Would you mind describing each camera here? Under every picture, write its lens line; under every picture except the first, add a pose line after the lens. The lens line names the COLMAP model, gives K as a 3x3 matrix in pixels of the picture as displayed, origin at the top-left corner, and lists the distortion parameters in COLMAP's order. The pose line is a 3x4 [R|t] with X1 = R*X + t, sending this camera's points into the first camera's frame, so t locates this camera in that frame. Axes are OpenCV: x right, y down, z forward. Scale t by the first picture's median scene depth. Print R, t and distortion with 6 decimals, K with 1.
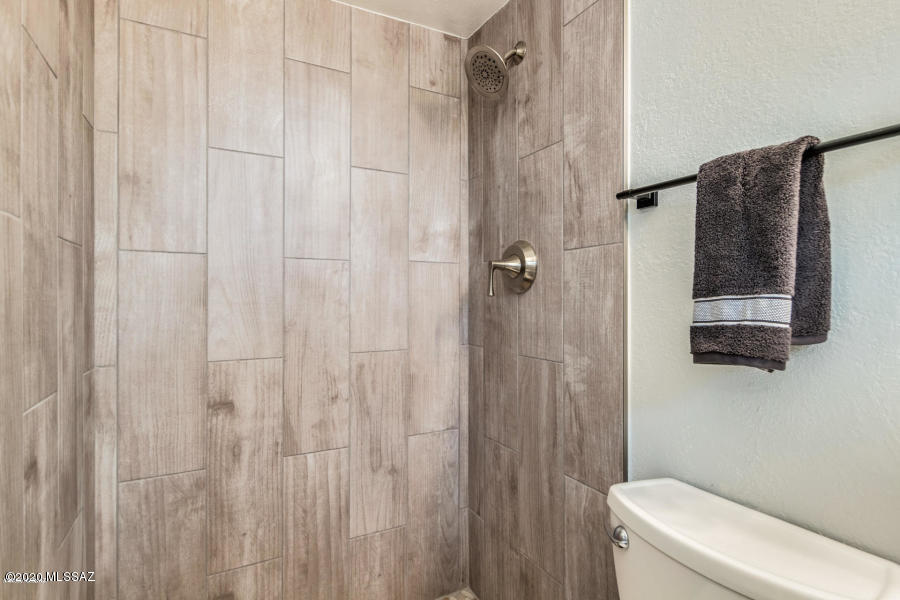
lens RADIAL K [[417.4, 0, 457.2], [0, 417.4, 295.0], [0, 0, 1]] dist [0.001103, -0.000007]
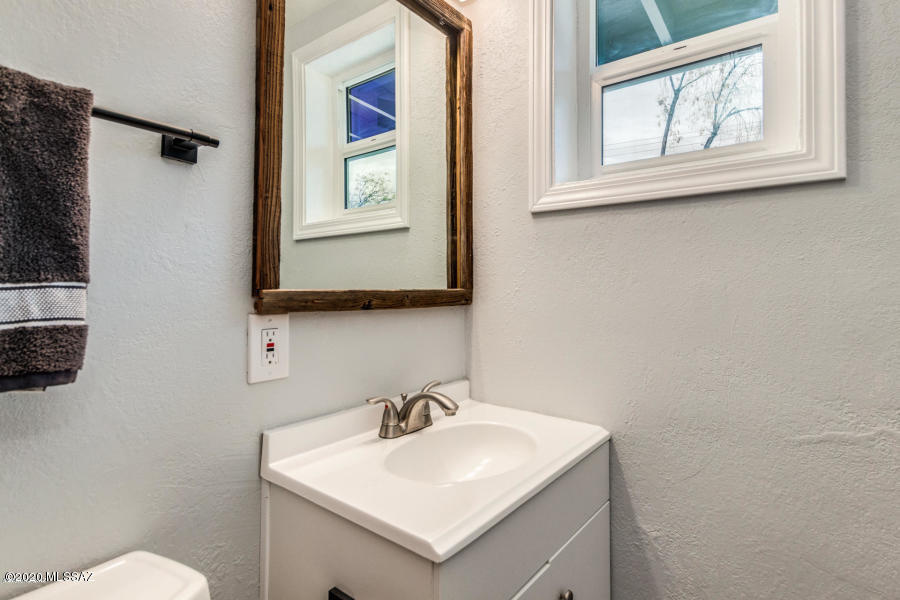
lens RADIAL K [[452.7, 0, 449.7], [0, 452.7, 277.5], [0, 0, 1]] dist [-0.000024, -0.000061]
pose [[-0.356184, 0.019300, 0.934217, -0.237092], [-0.004600, 0.999738, -0.022407, 0.004805], [-0.934405, -0.012278, -0.356002, 0.635161]]
